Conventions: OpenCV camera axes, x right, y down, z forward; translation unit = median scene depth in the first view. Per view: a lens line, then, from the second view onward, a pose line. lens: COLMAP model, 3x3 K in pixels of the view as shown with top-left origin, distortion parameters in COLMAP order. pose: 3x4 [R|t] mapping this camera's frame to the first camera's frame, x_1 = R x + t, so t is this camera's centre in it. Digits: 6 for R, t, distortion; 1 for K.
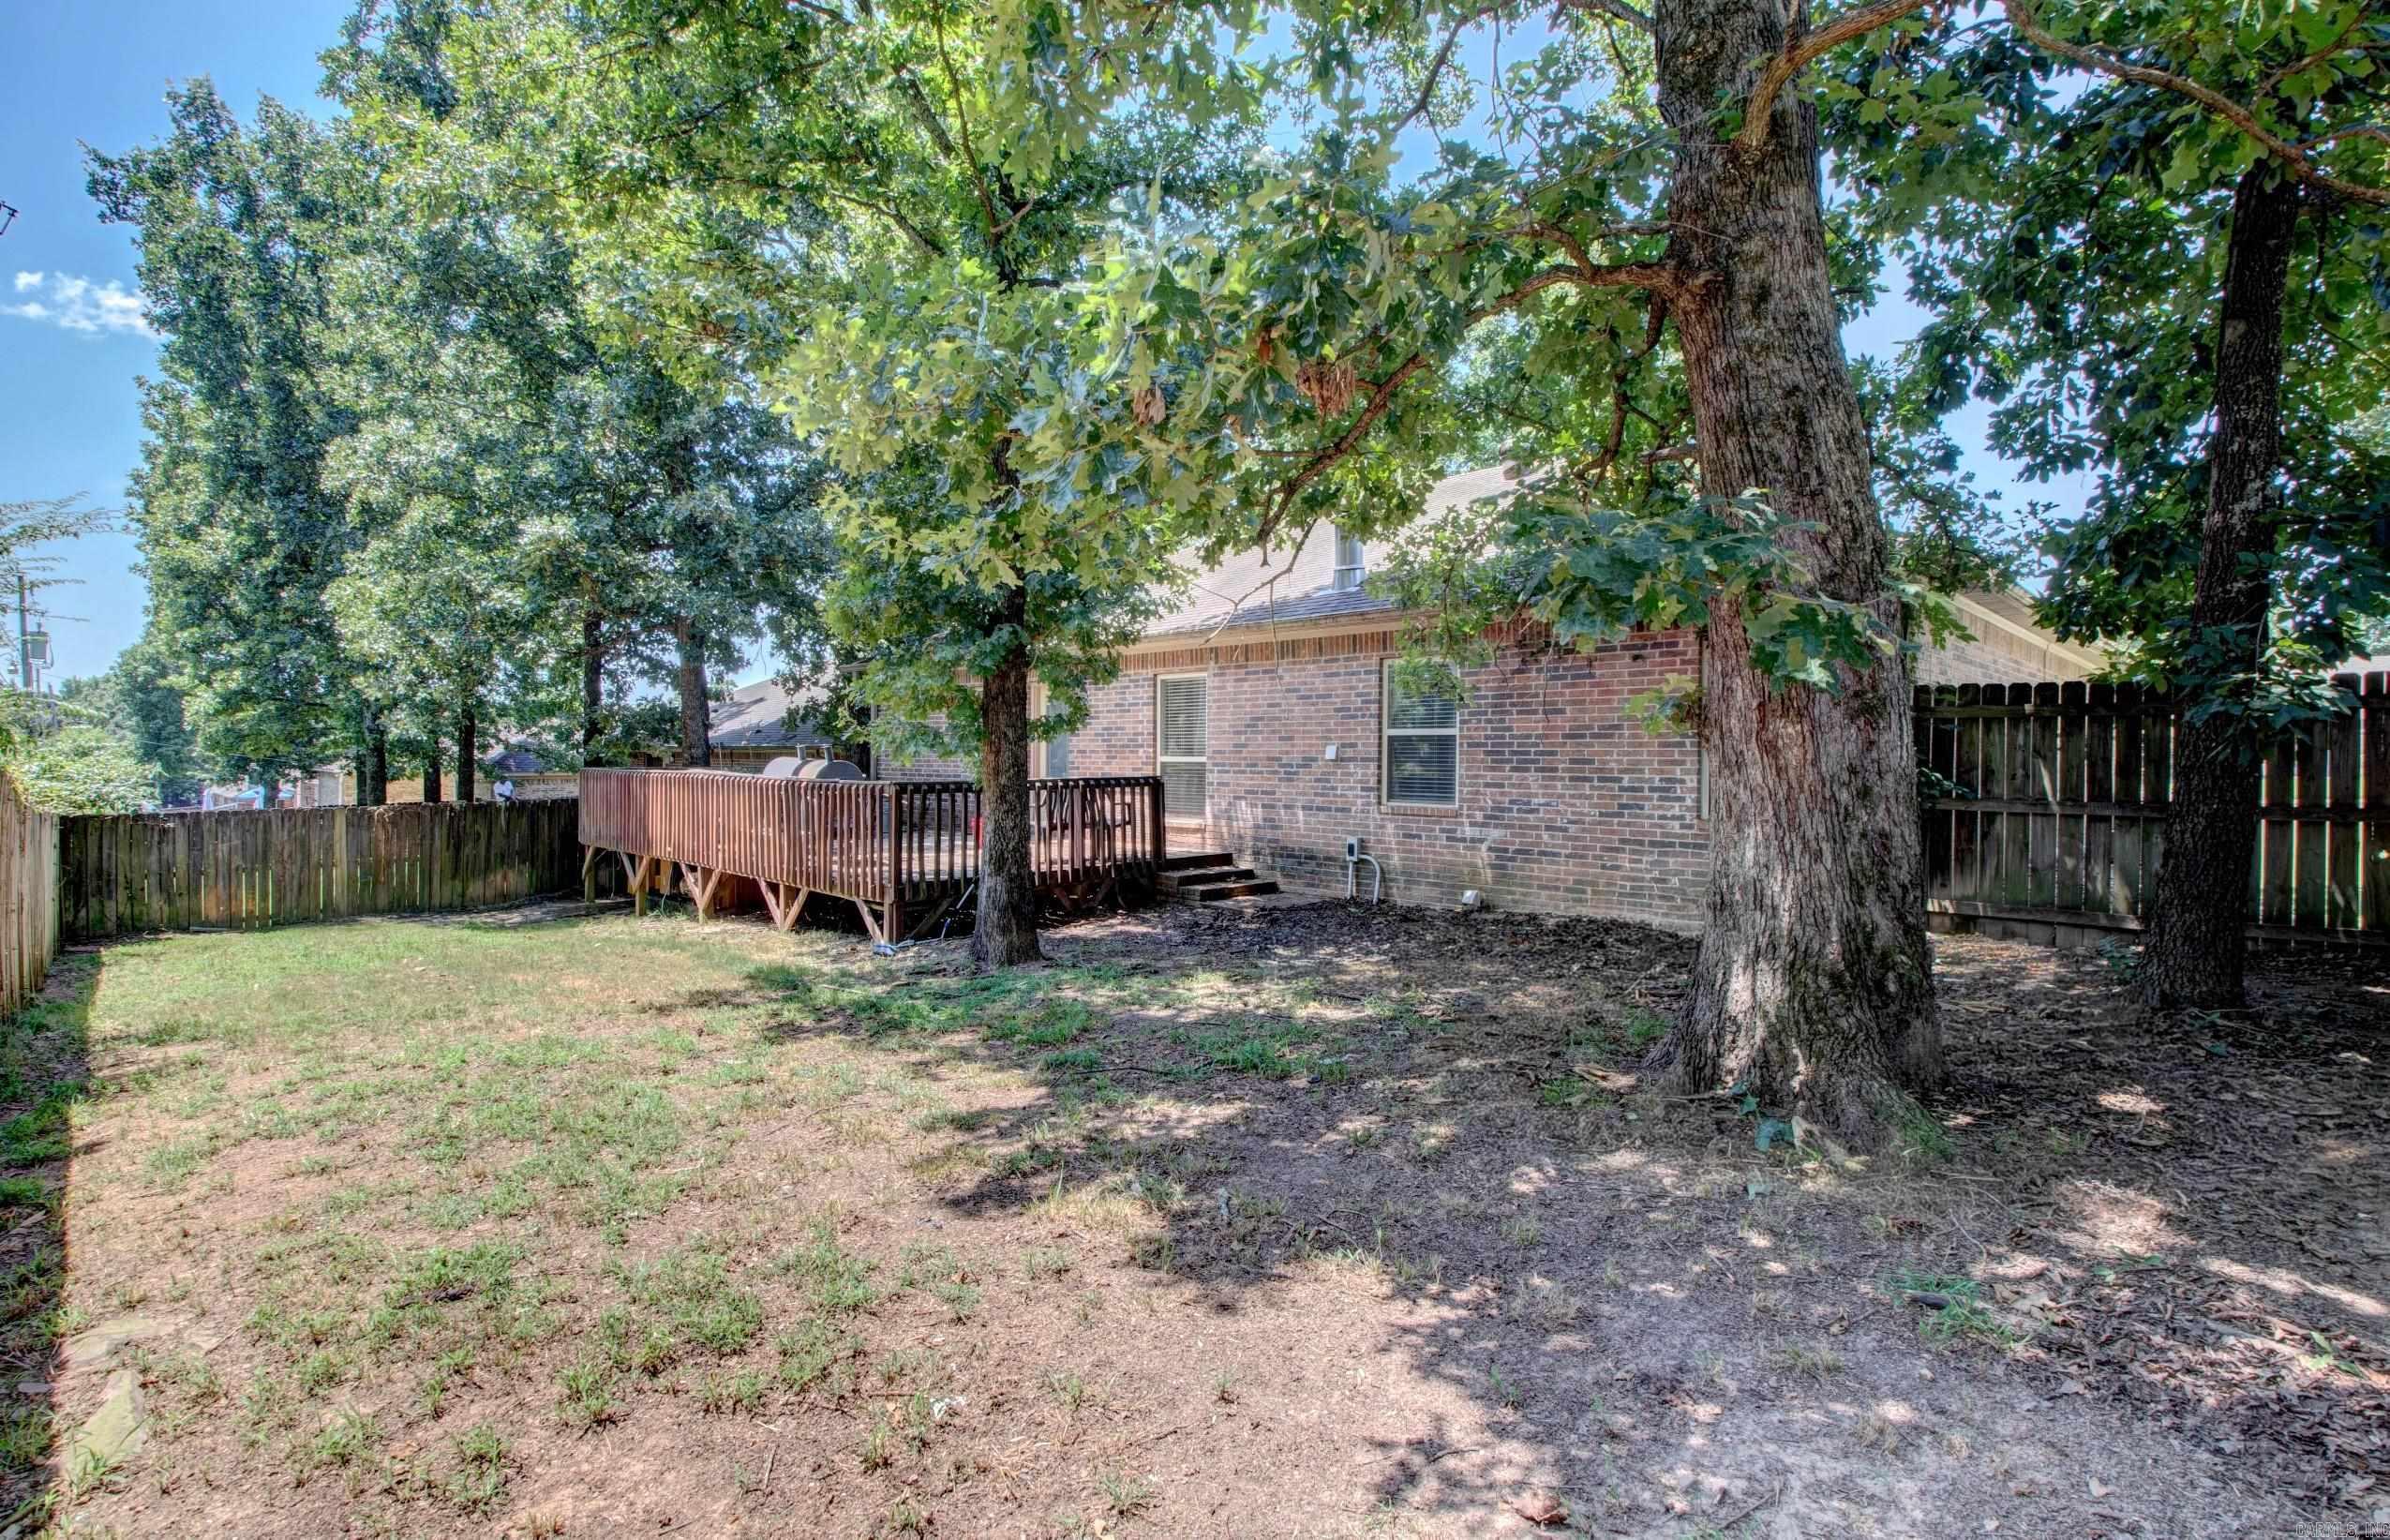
lens RADIAL K [[1121.4, 0, 1192.9], [0, 1121.4, 765.9], [0, 0, 1]] dist [-0.006911, -0.012504]
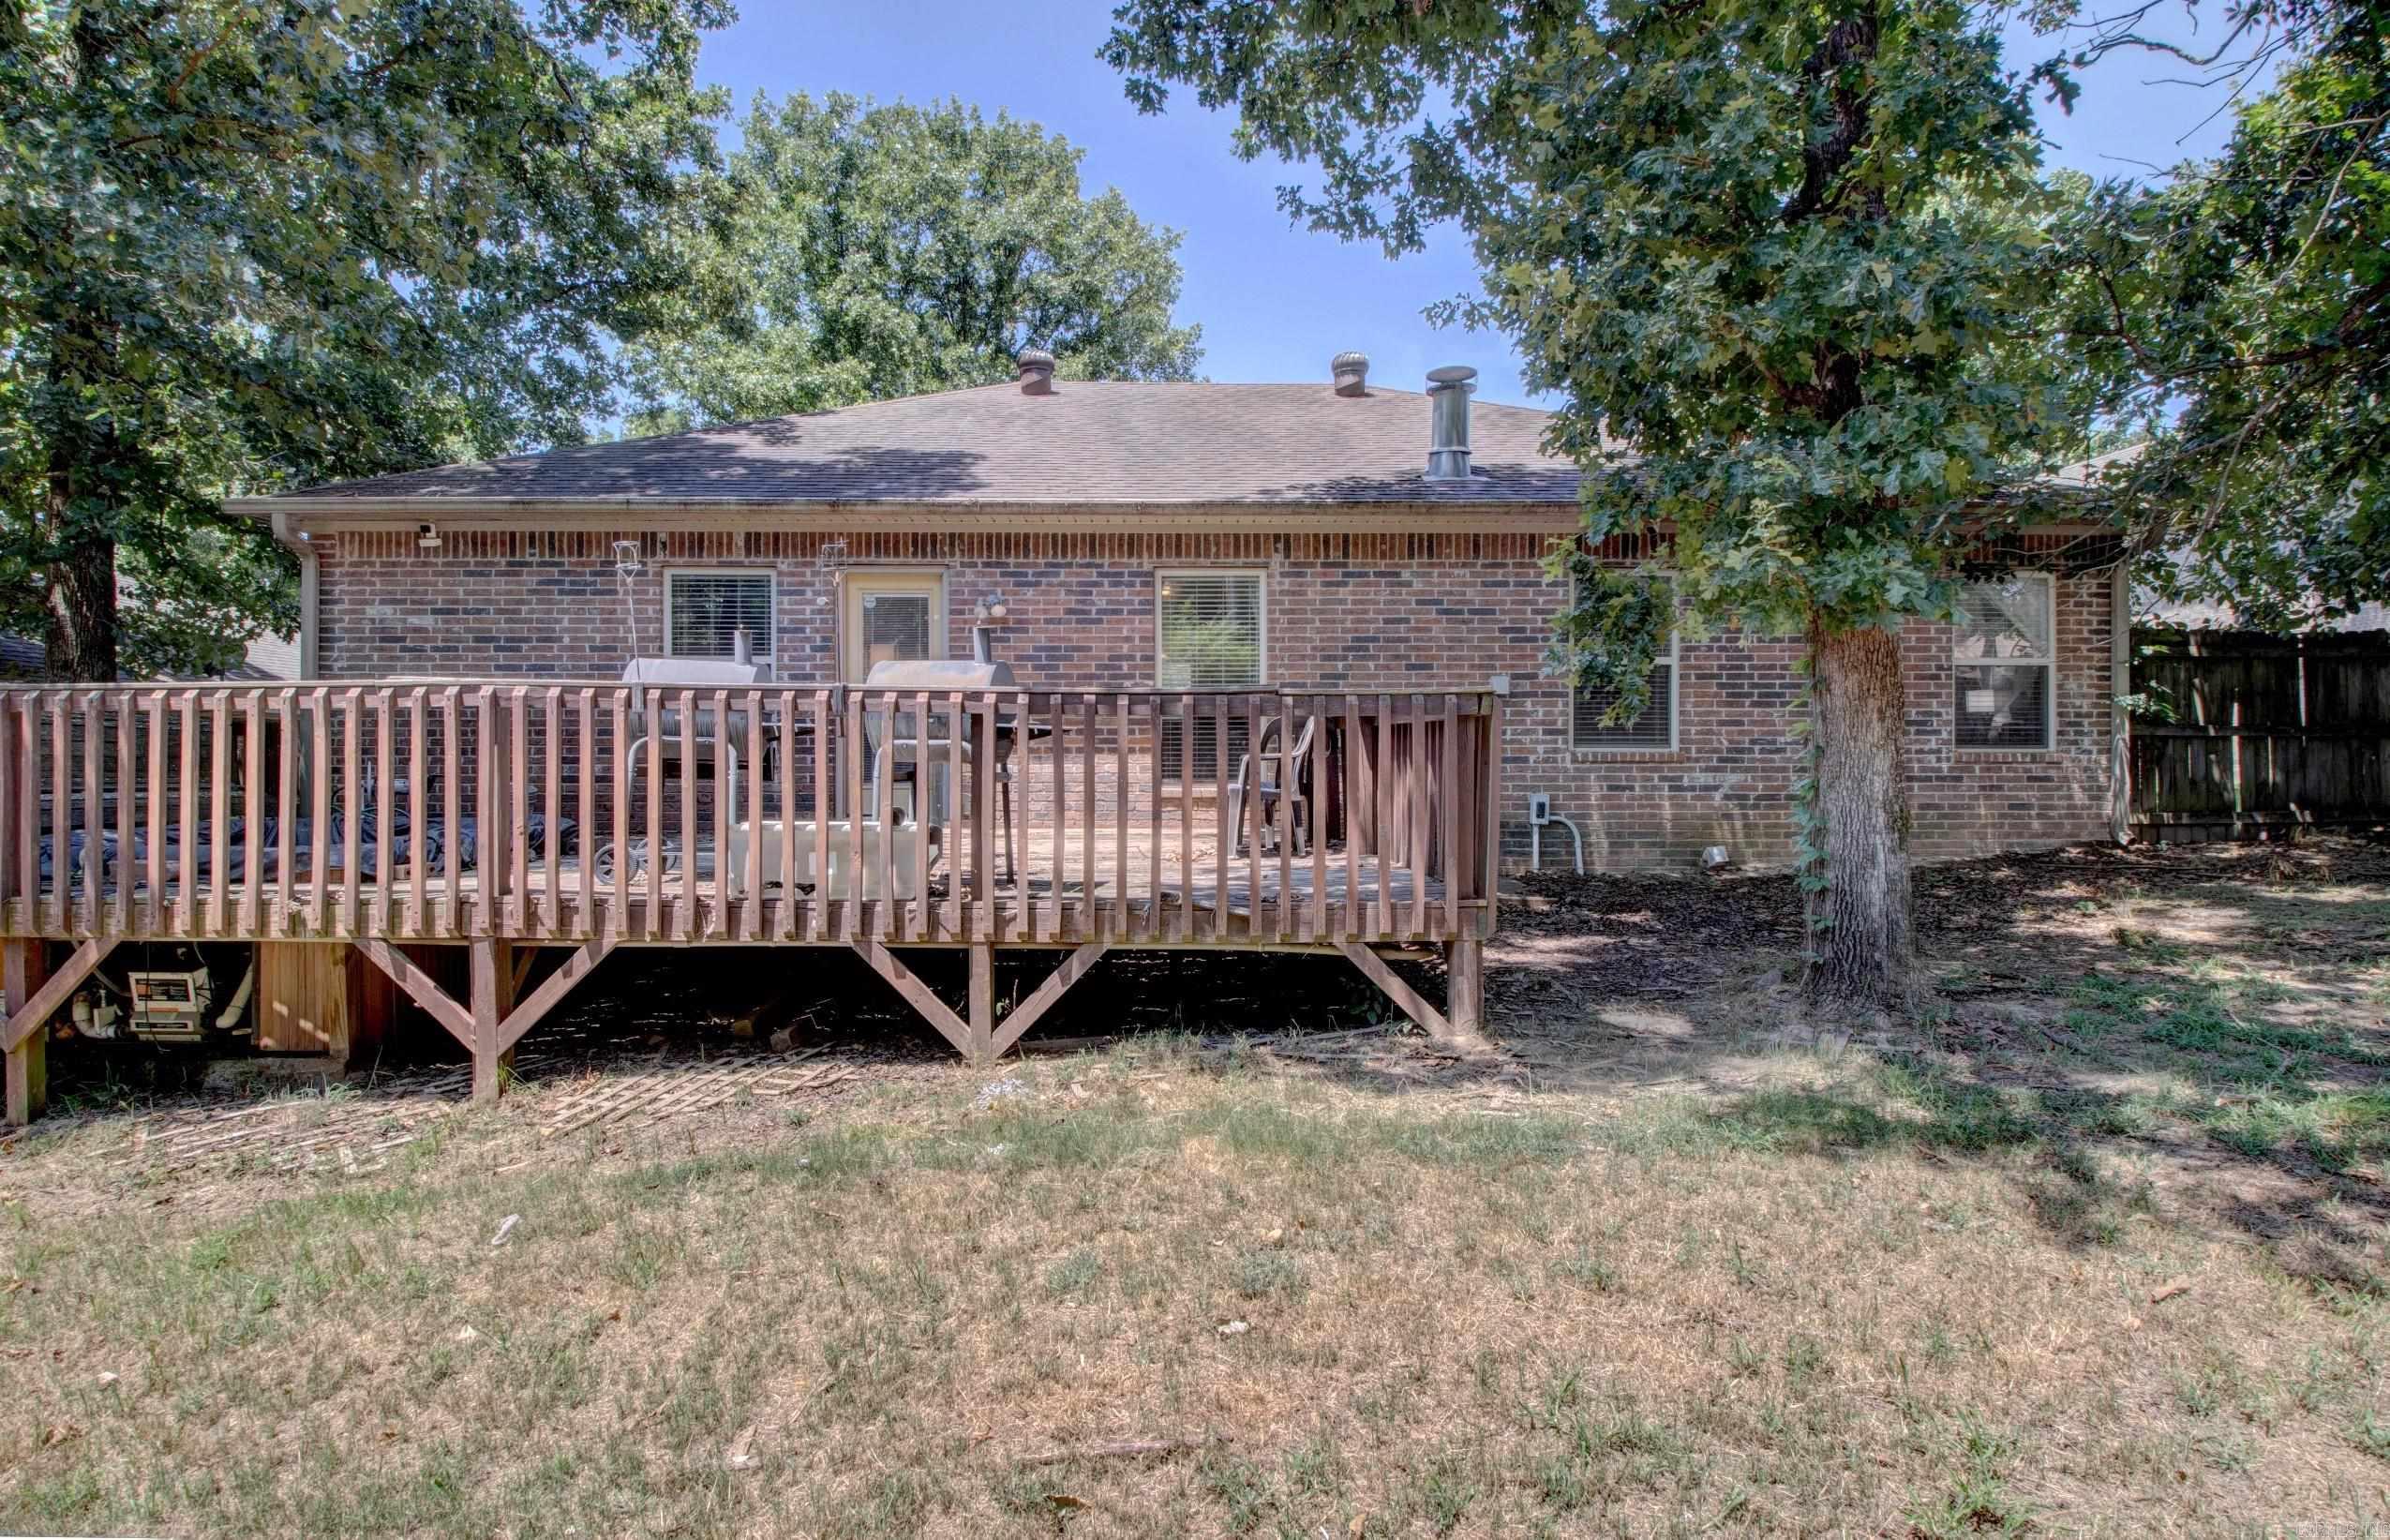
lens RADIAL K [[1121.4, 0, 1194.7], [0, 1121.4, 748.5], [0, 0, 1]] dist [-0.006911, -0.012504]
pose [[0.707109, -0.001938, 0.707102, -0.625505], [0.012849, 0.999866, -0.010108, 0.040194], [-0.706988, 0.016233, 0.707039, 0.681028]]
